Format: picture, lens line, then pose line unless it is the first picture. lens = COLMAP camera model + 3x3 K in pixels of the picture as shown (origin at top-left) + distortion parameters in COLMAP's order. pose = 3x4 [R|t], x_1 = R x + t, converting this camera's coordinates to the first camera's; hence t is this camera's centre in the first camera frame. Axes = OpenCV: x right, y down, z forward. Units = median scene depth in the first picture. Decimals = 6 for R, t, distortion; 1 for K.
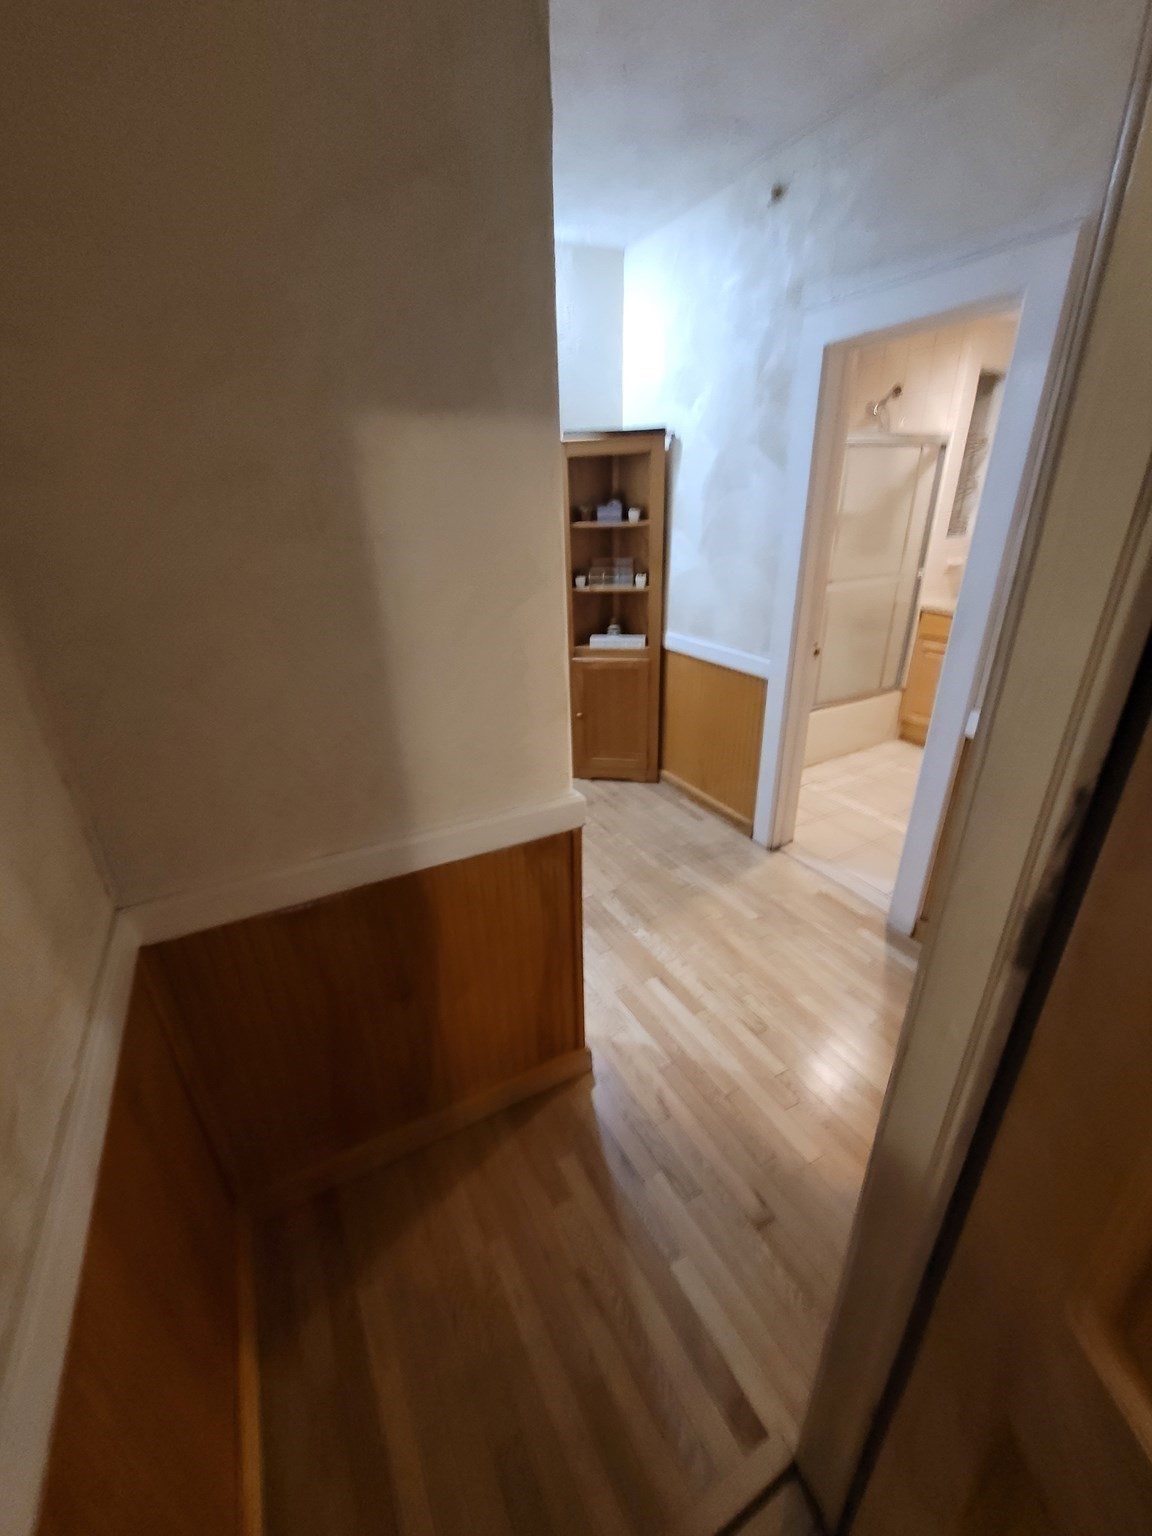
lens RADIAL K [[610.2, 0, 596.2], [0, 610.2, 767.7], [0, 0, 1]] dist [-0.000835, -0.000113]
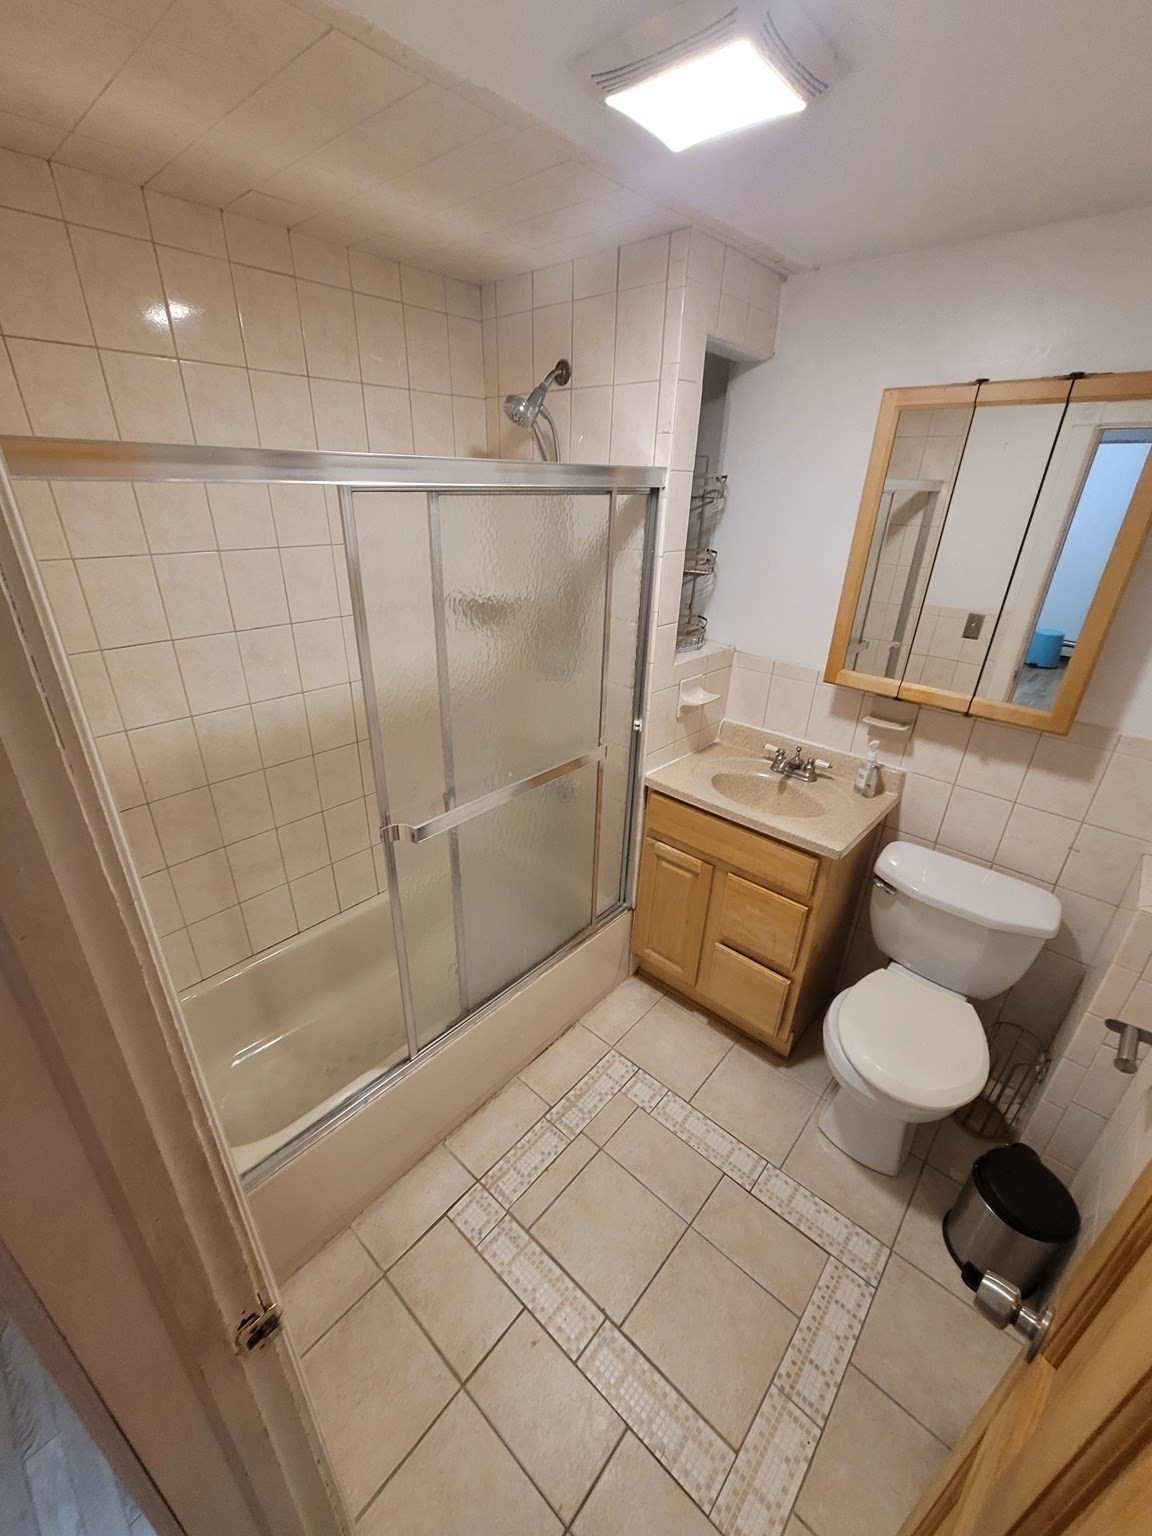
lens RADIAL K [[621.2, 0, 576.0], [0, 621.2, 771.0], [0, 0, 1]] dist [0.000644, 0.000041]
pose [[0.948996, -0.115466, 0.293386, 0.314868], [0.097586, 0.992403, 0.074918, -0.327360], [-0.299807, -0.042467, 0.953054, 0.491128]]
